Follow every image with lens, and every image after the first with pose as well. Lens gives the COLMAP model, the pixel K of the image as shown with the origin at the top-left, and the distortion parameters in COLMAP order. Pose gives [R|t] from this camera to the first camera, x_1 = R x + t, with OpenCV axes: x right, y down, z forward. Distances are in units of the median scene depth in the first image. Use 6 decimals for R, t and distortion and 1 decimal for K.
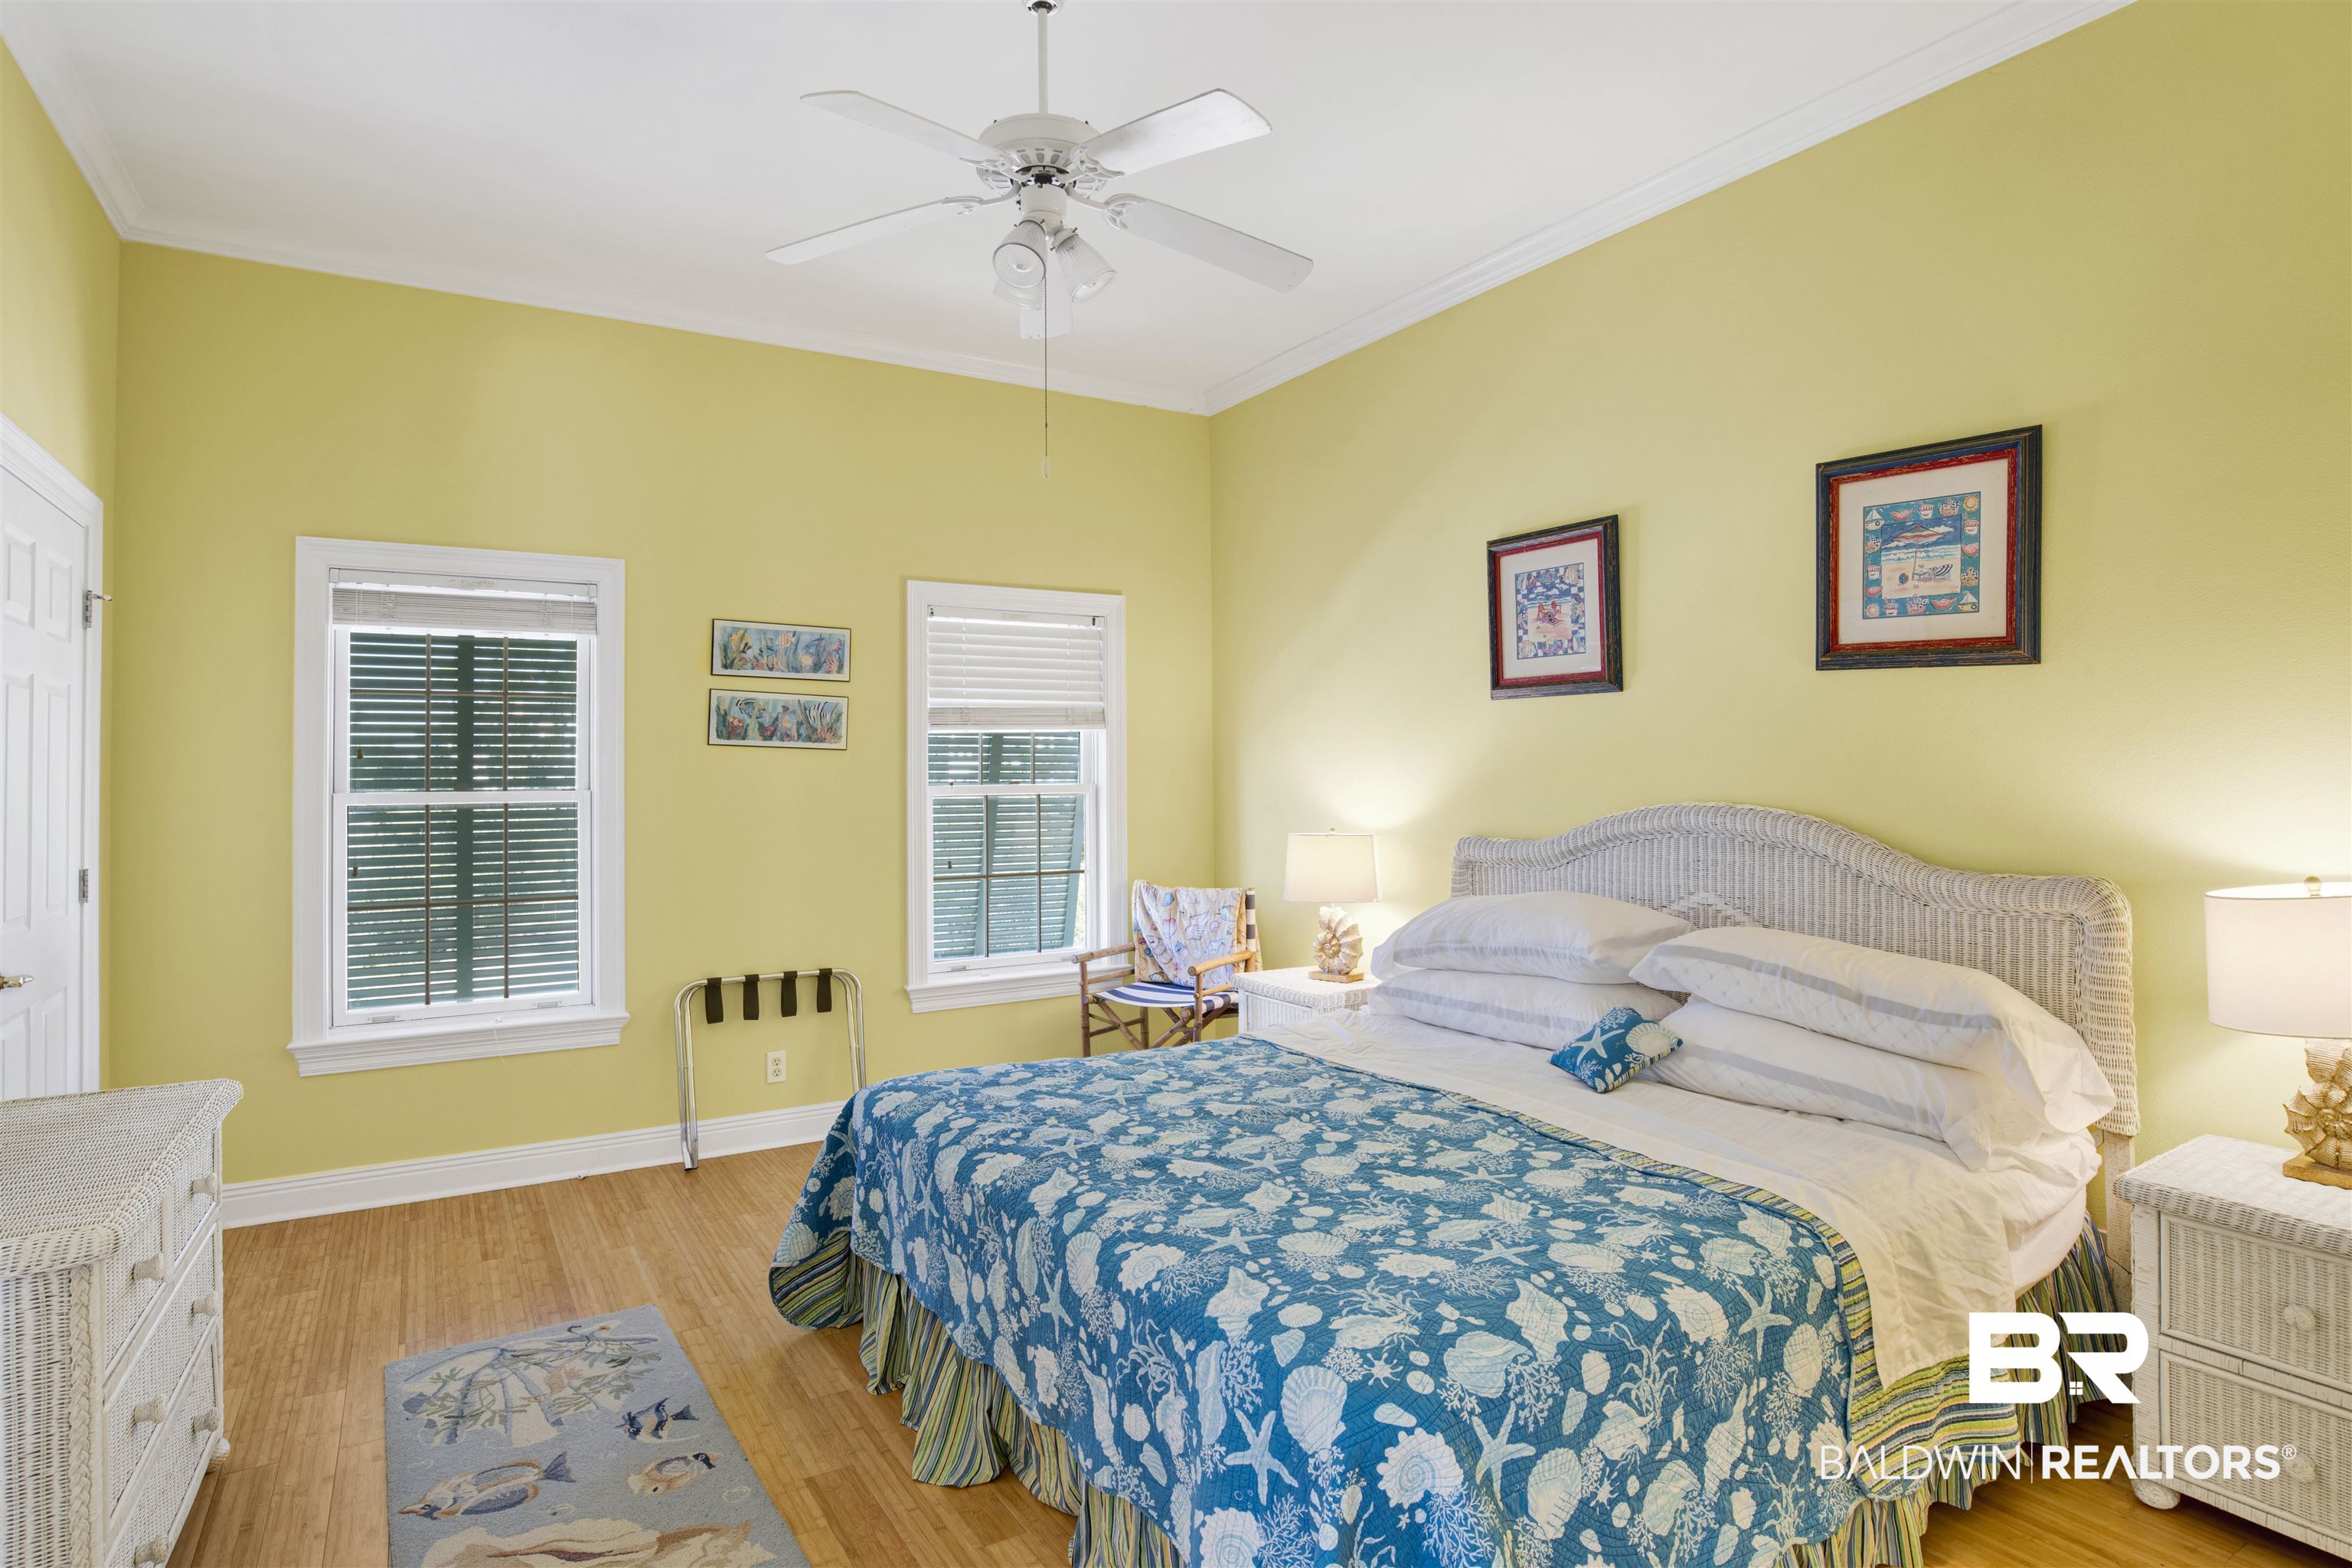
lens RADIAL K [[1231.2, 0, 1173.9], [0, 1231.2, 770.2], [0, 0, 1]] dist [-0.062067, 0.021725]
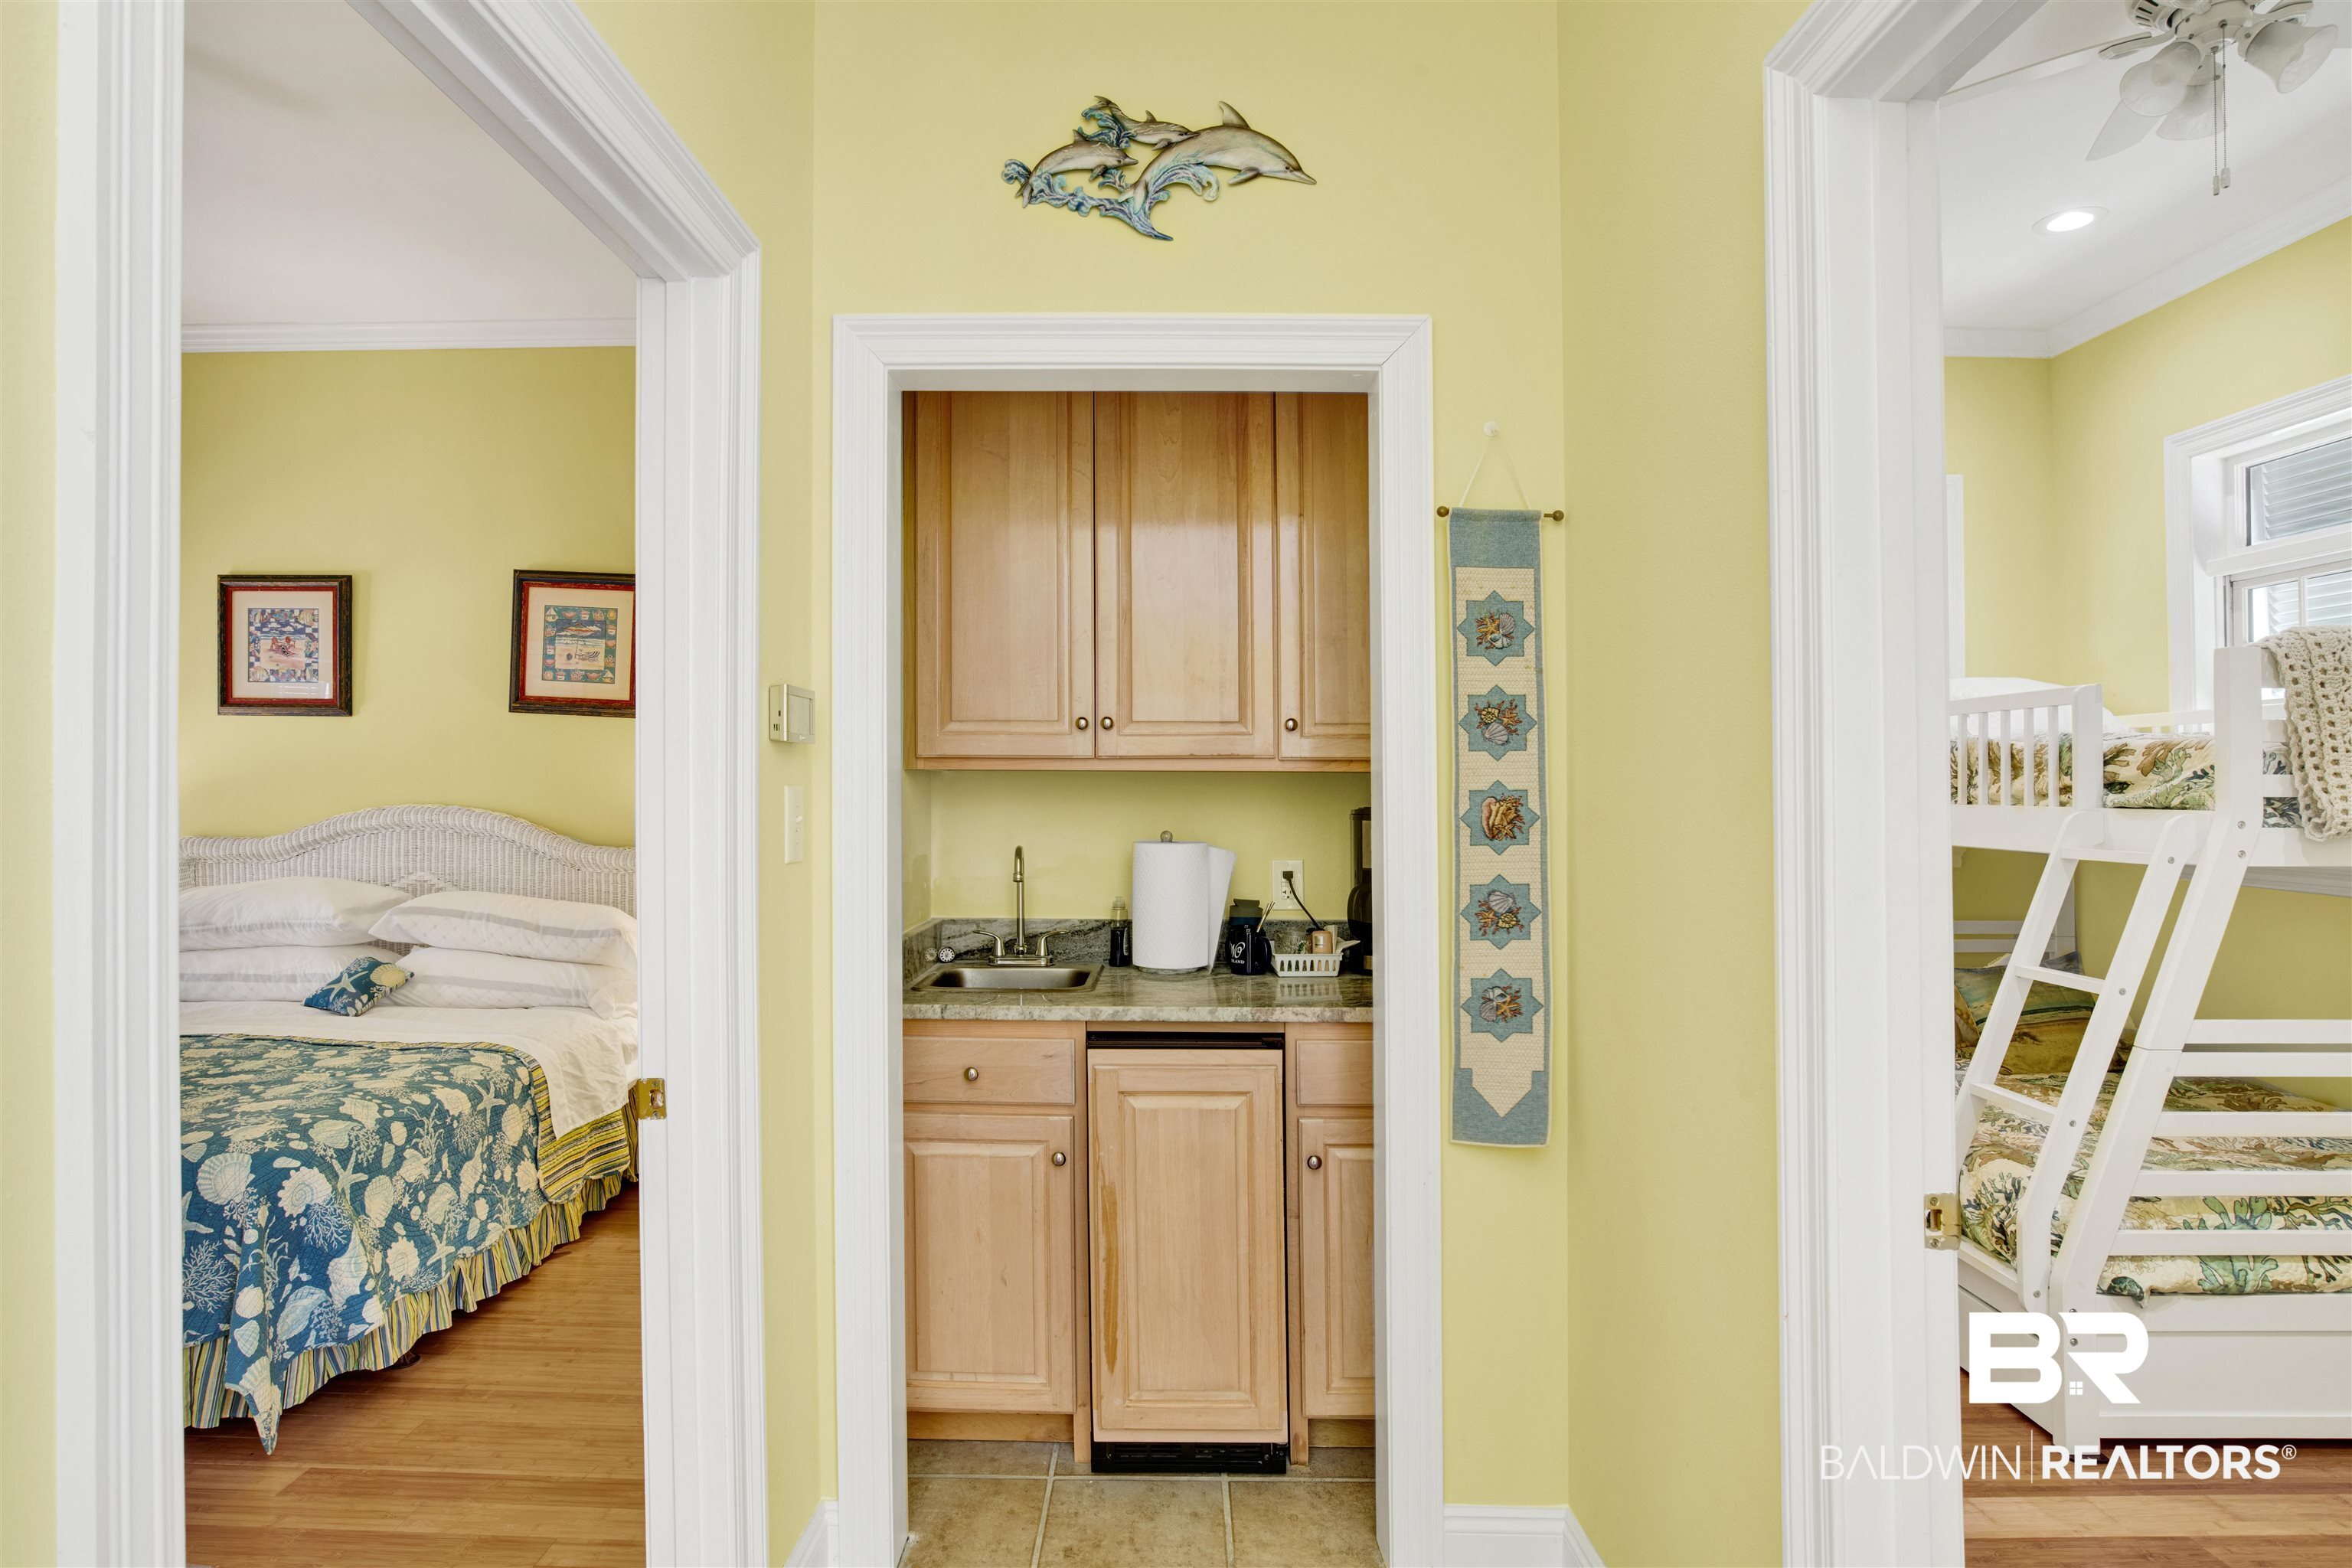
lens RADIAL K [[1231.2, 0, 1173.9], [0, 1231.2, 770.2], [0, 0, 1]] dist [-0.062067, 0.021725]
pose [[0.529820, 0.017042, 0.847939, -0.429391], [-0.013720, 0.999839, -0.011522, -0.012389], [-0.847999, -0.005529, 0.529969, -0.690146]]
